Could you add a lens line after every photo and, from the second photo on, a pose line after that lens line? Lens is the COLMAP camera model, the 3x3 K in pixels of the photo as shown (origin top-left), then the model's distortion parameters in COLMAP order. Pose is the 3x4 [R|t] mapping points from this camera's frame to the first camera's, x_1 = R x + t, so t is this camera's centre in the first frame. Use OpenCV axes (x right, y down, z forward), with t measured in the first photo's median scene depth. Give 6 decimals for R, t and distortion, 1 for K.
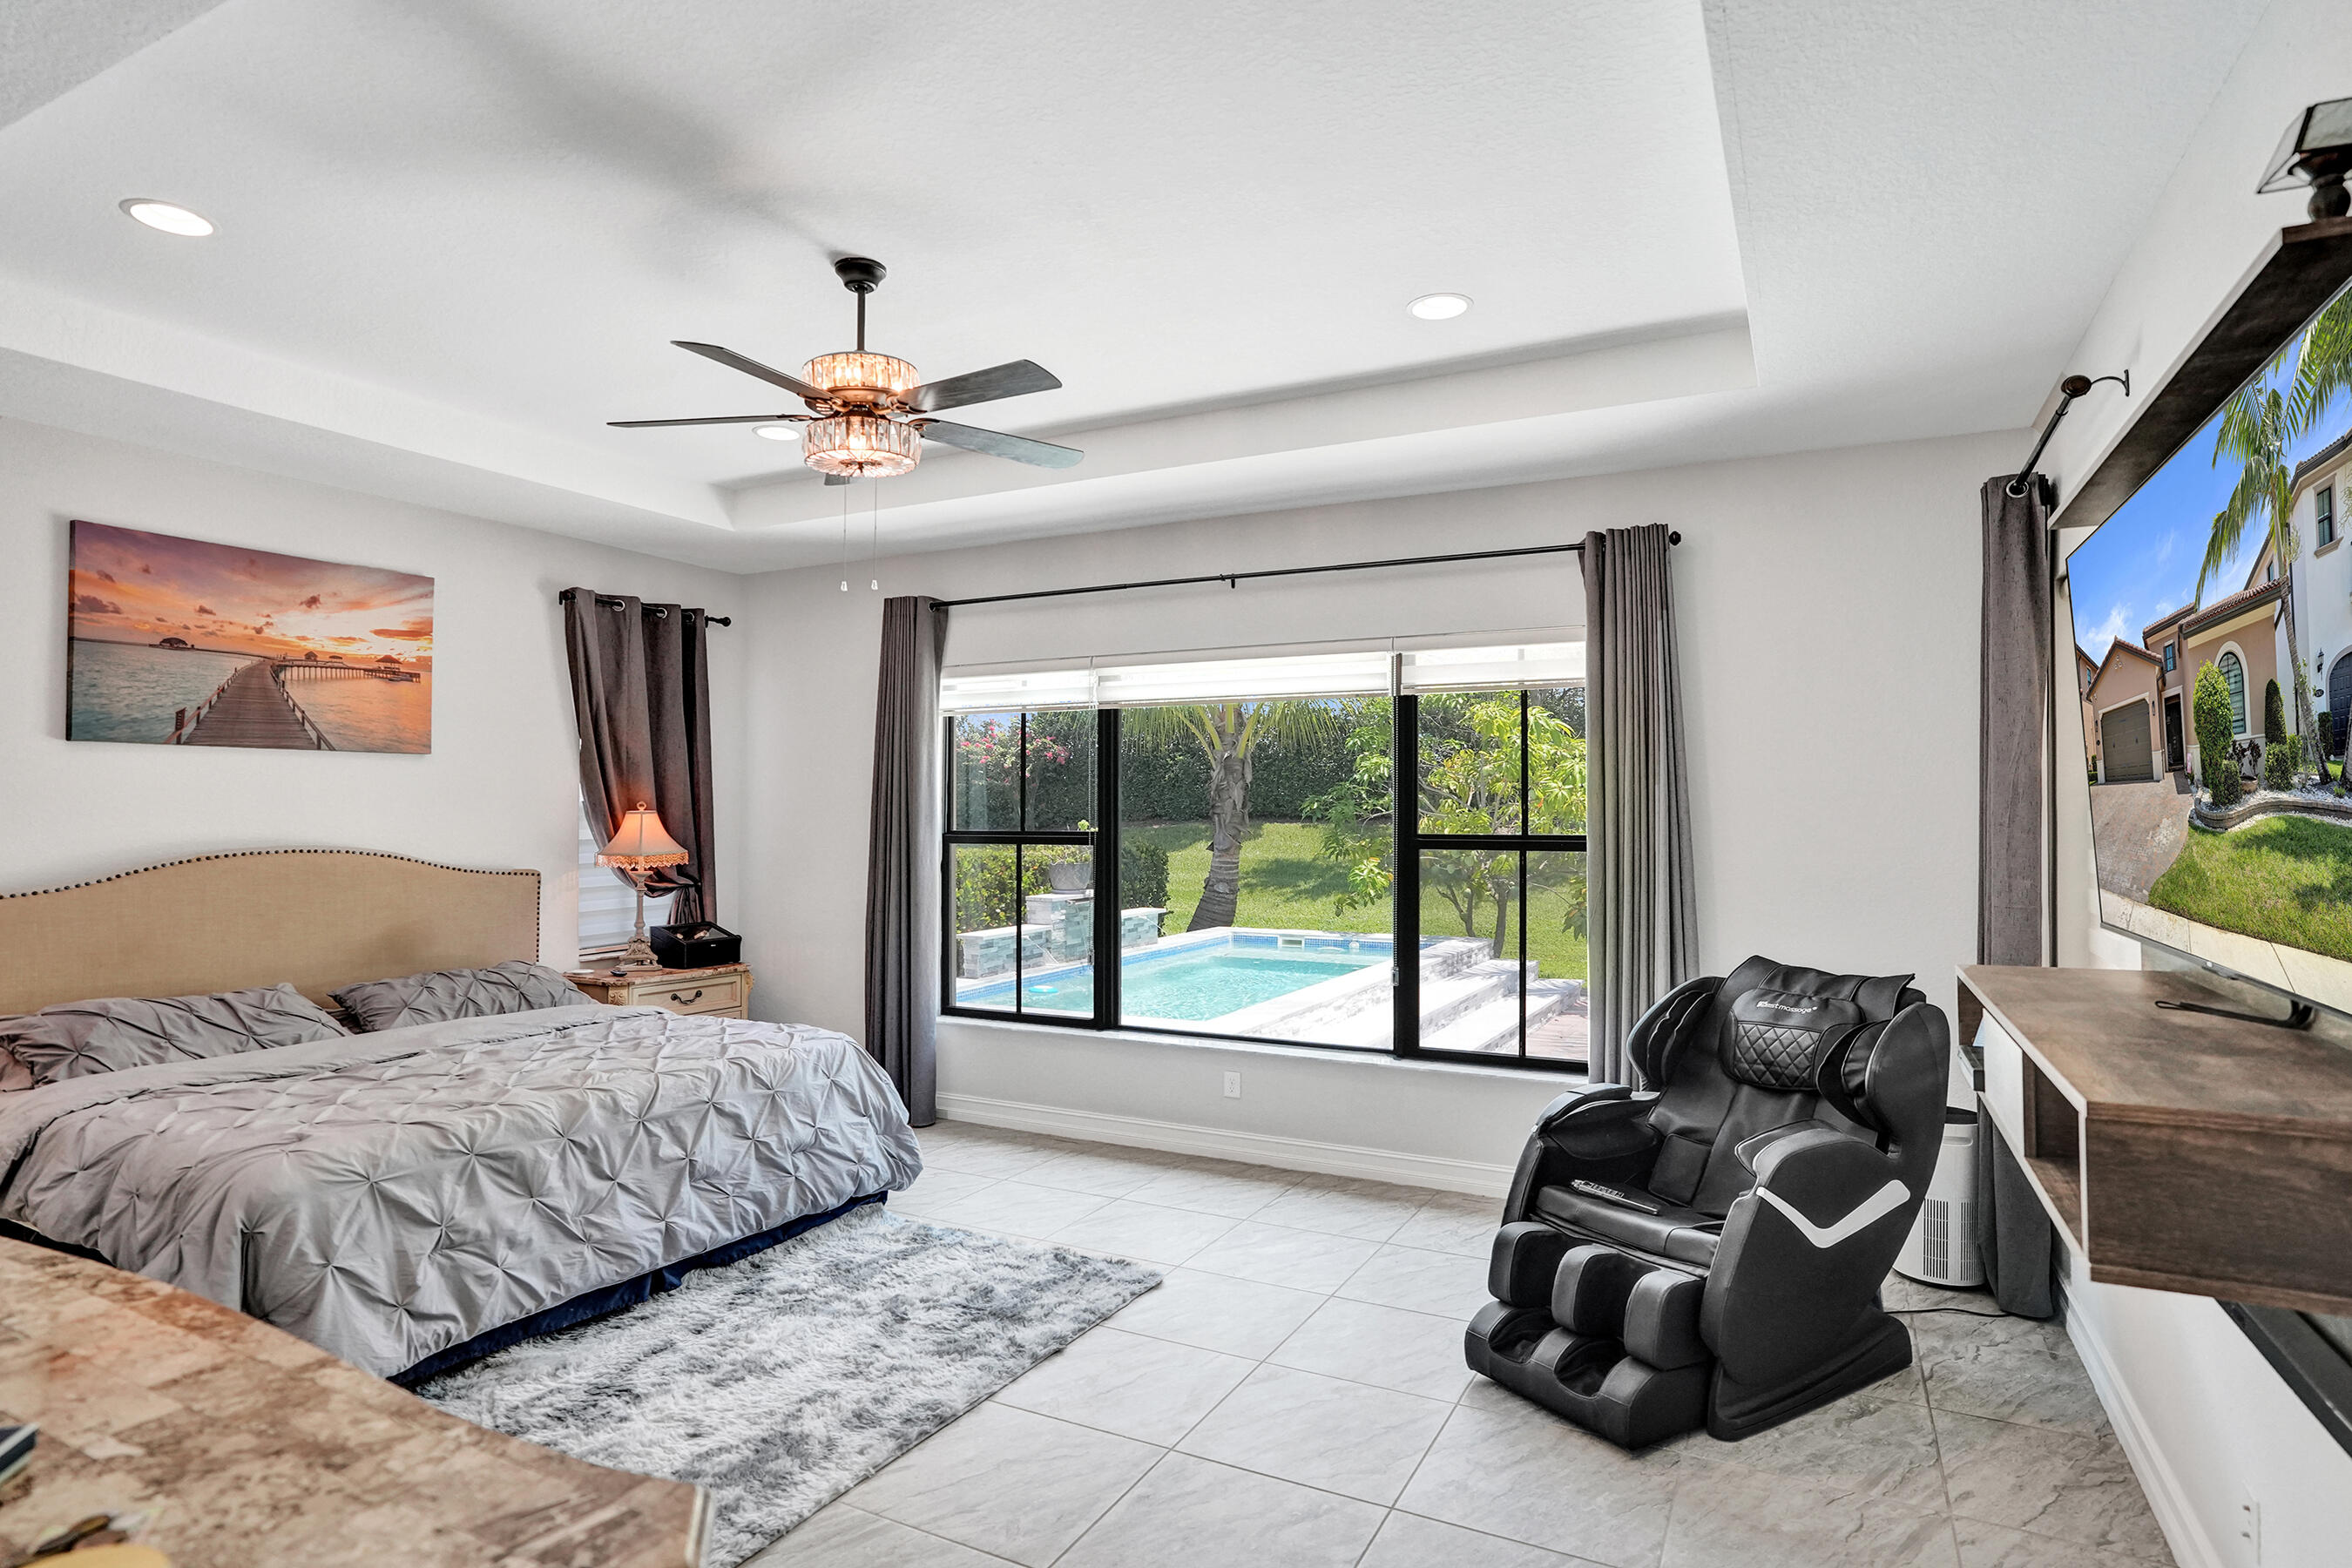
lens RADIAL K [[1248.0, 0, 1186.8], [0, 1248.0, 775.1], [0, 0, 1]] dist [-0.064002, 0.028801]
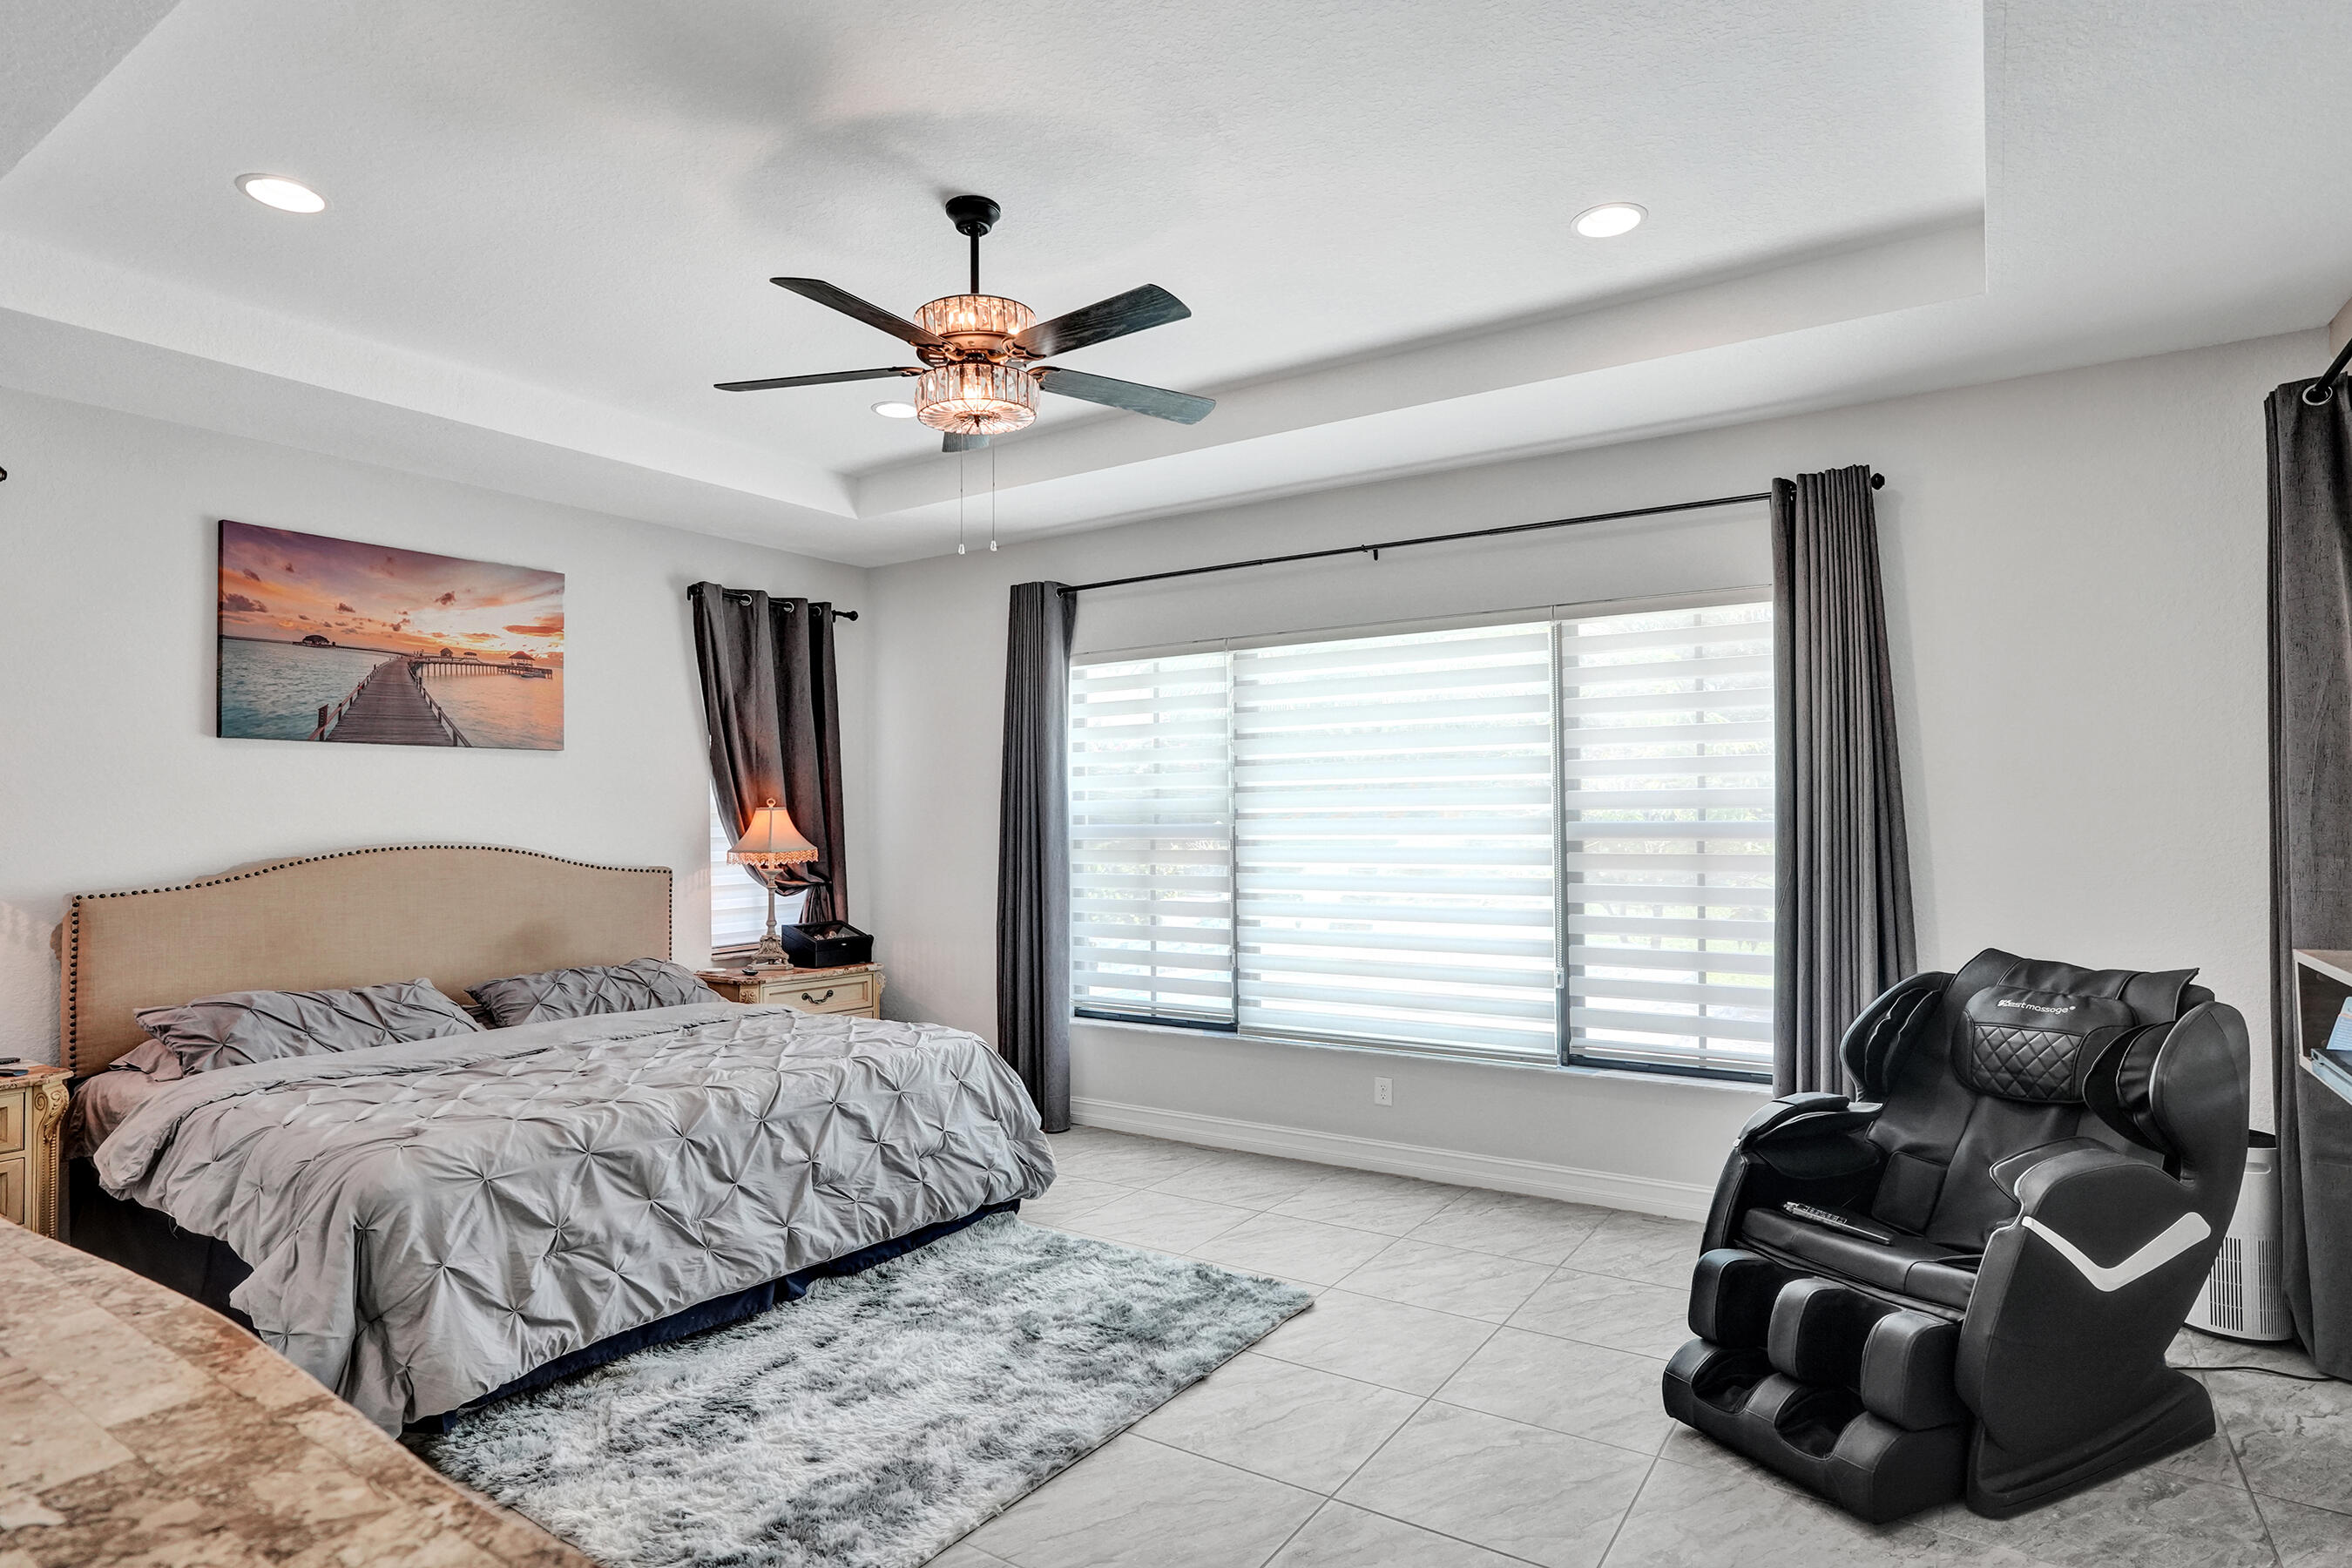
lens RADIAL K [[1253.8, 0, 1176.0], [0, 1253.8, 784.0], [0, 0, 1]] dist [-0.065918, 0.032130]
pose [[0.993247, -0.014572, -0.115102, -0.010420], [0.014668, 0.999892, -0.000016, 0.023478], [0.115090, -0.001673, 0.993354, 0.078205]]
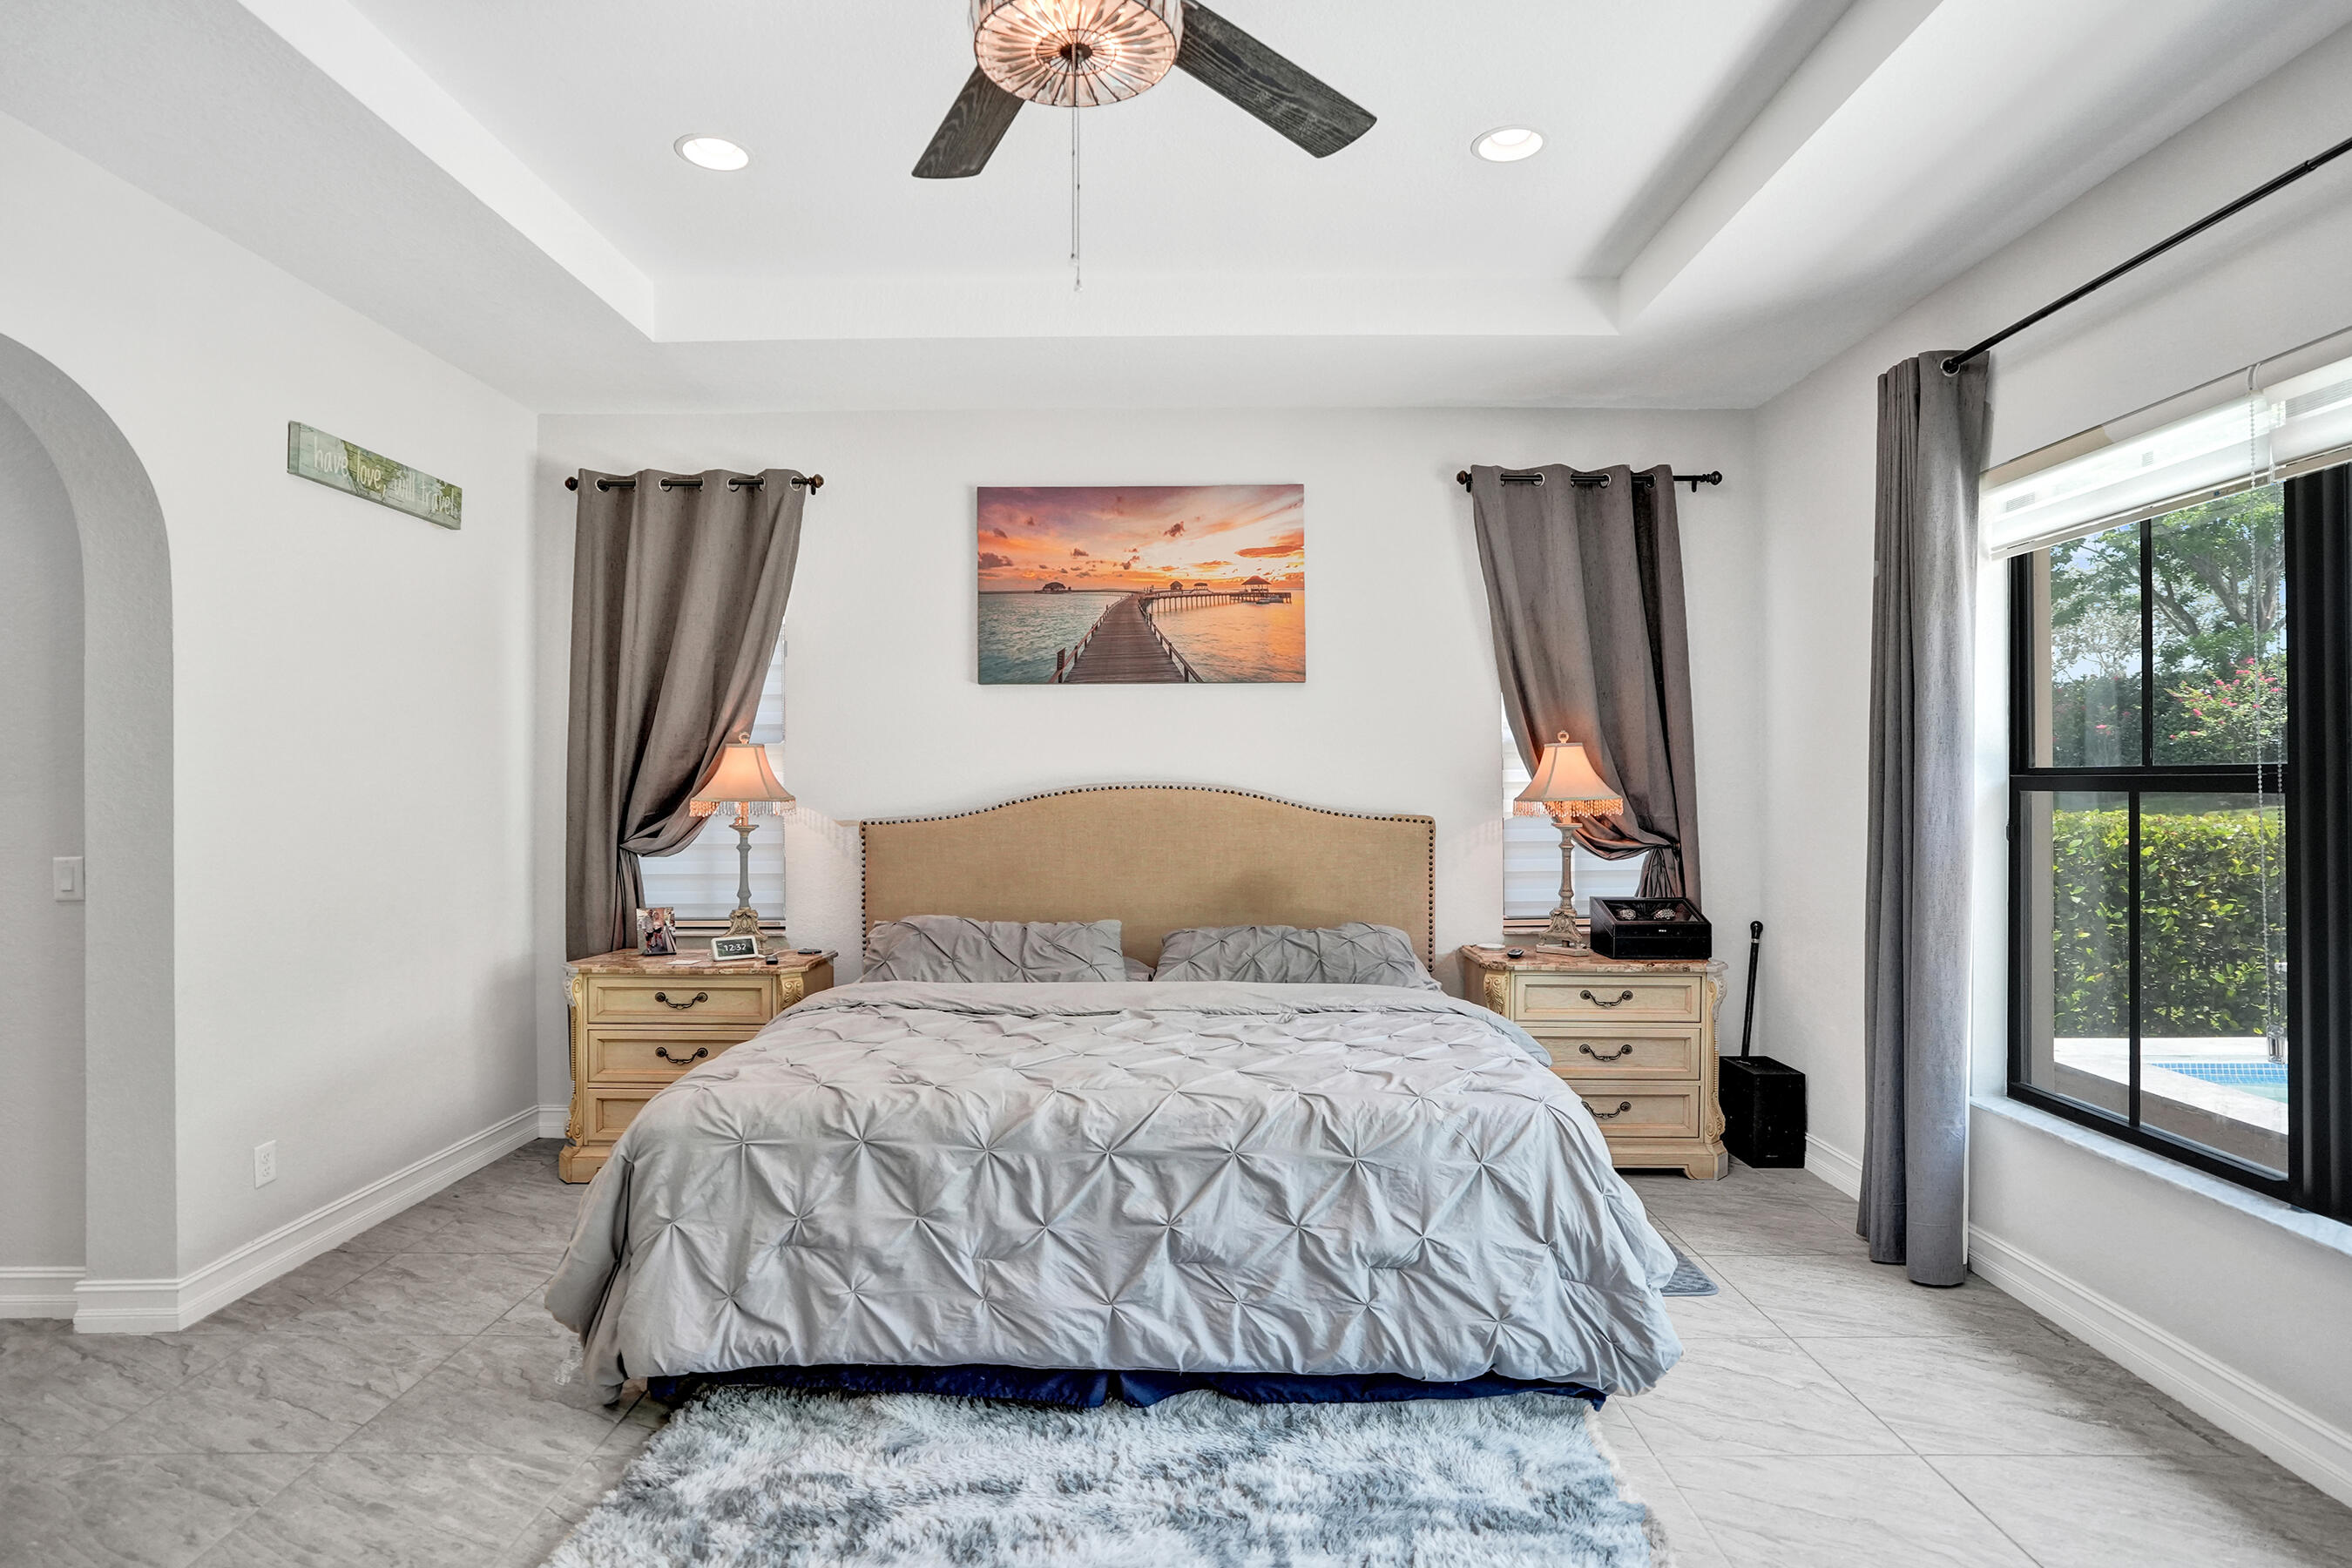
lens RADIAL K [[1248.0, 0, 1186.8], [0, 1248.0, 775.1], [0, 0, 1]] dist [-0.064002, 0.028801]
pose [[0.448351, -0.008291, -0.893819, 0.205454], [0.028524, 0.999580, 0.005036, 0.058574], [0.893403, -0.027753, 0.448399, 0.691481]]
